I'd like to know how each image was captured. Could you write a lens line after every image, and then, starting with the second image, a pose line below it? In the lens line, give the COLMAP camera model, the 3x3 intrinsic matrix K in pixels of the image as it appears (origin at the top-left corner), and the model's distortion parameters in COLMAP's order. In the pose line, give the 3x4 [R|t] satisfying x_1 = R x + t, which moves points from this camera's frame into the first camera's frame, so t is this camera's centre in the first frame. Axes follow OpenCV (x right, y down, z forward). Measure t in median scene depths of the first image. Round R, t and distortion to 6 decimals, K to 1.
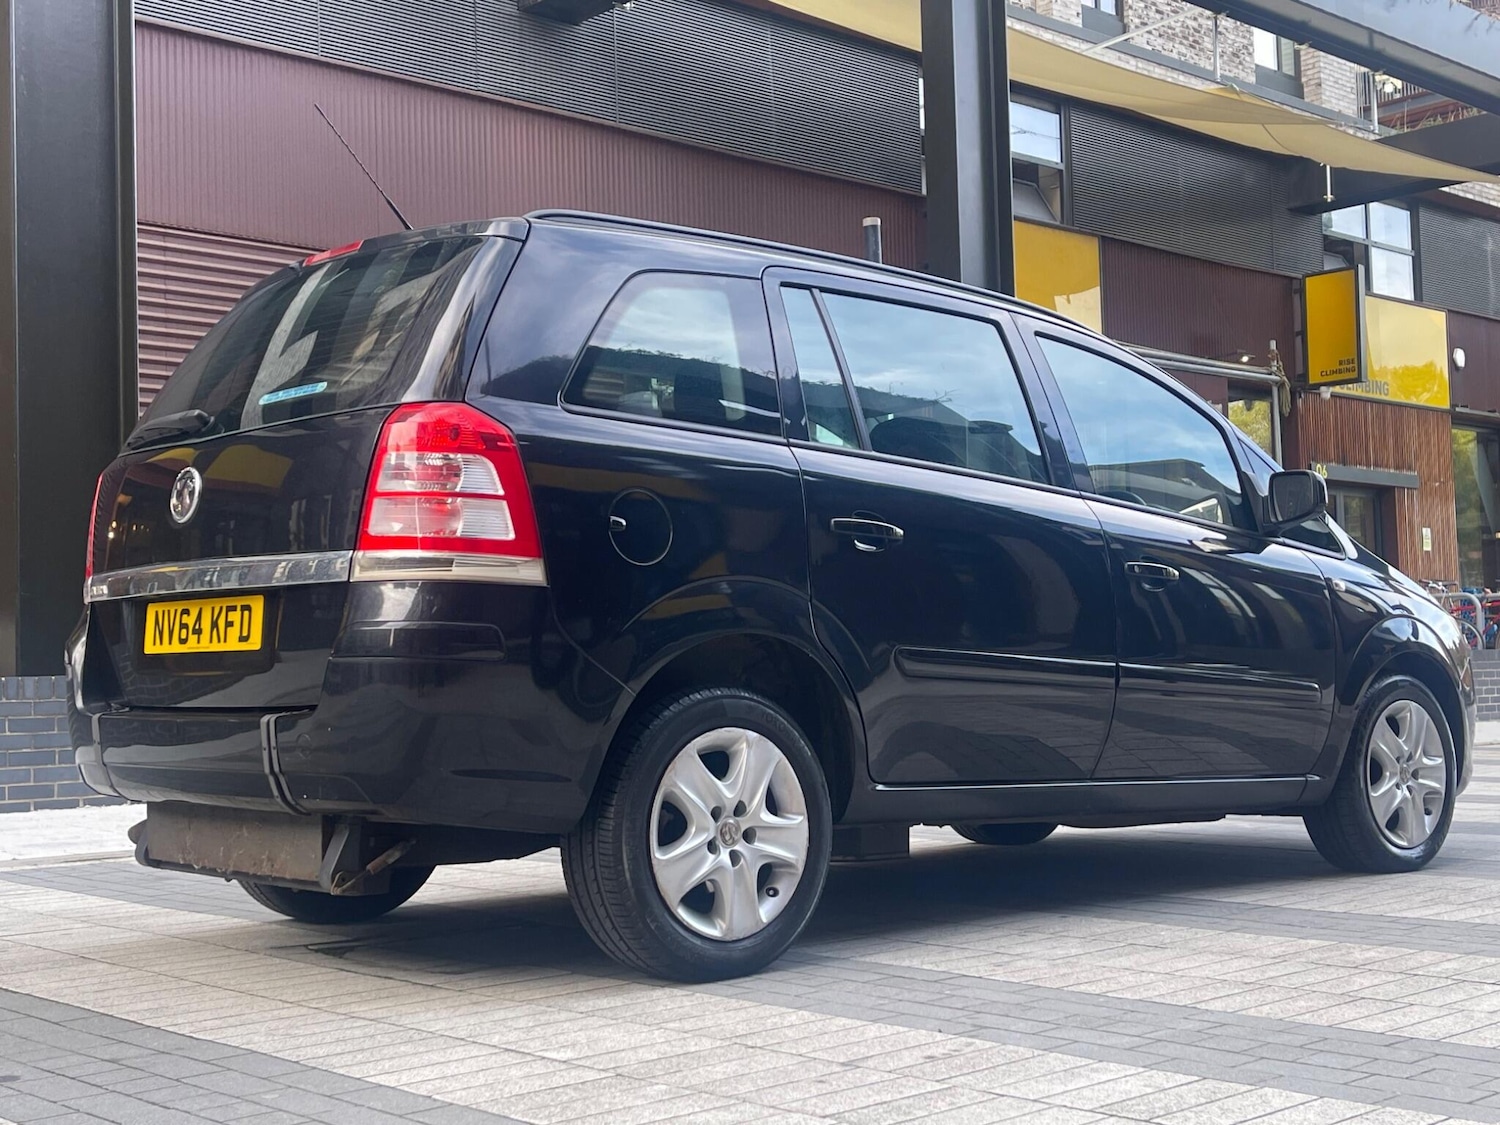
lens RADIAL K [[1977.4, 0, 806.6], [0, 1977.4, 559.5], [0, 0, 1]] dist [0.072741, -0.149064]
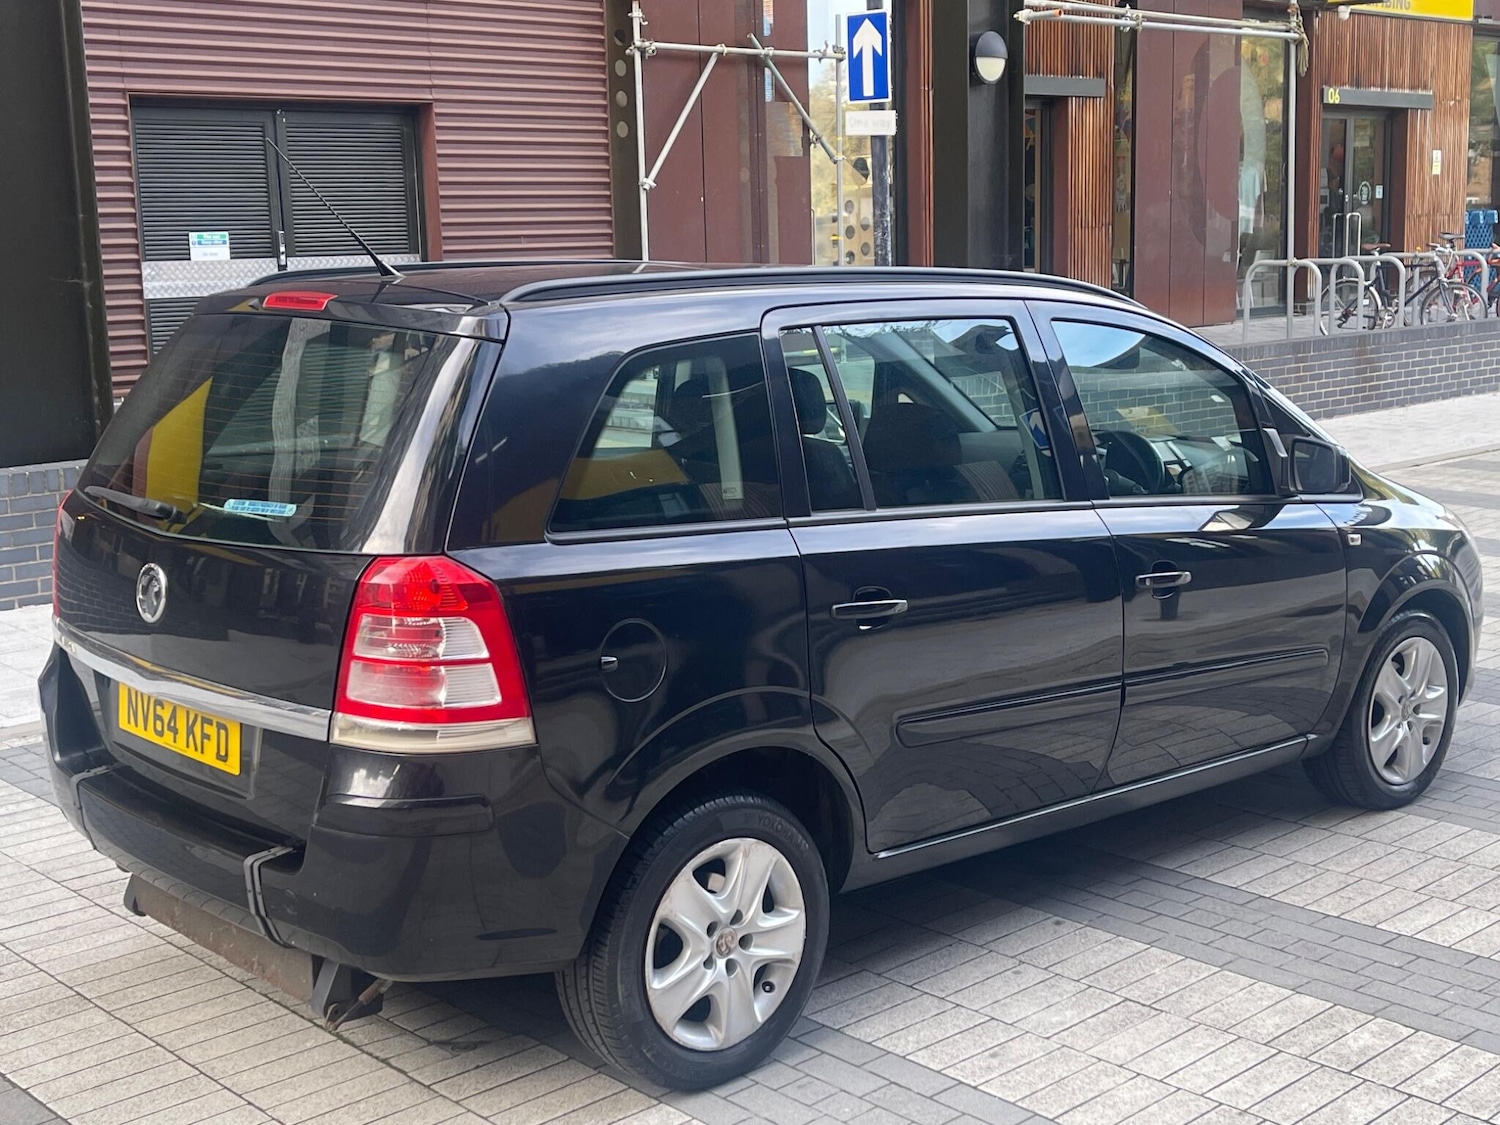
lens RADIAL K [[1985.7, 0, 798.4], [0, 1985.7, 563.9], [0, 0, 1]] dist [0.033915, -0.038989]
pose [[0.999942, 0.009707, 0.004741, -0.008985], [-0.010535, 0.973398, 0.228880, -0.265364], [-0.002393, -0.228917, 0.973443, 0.078910]]
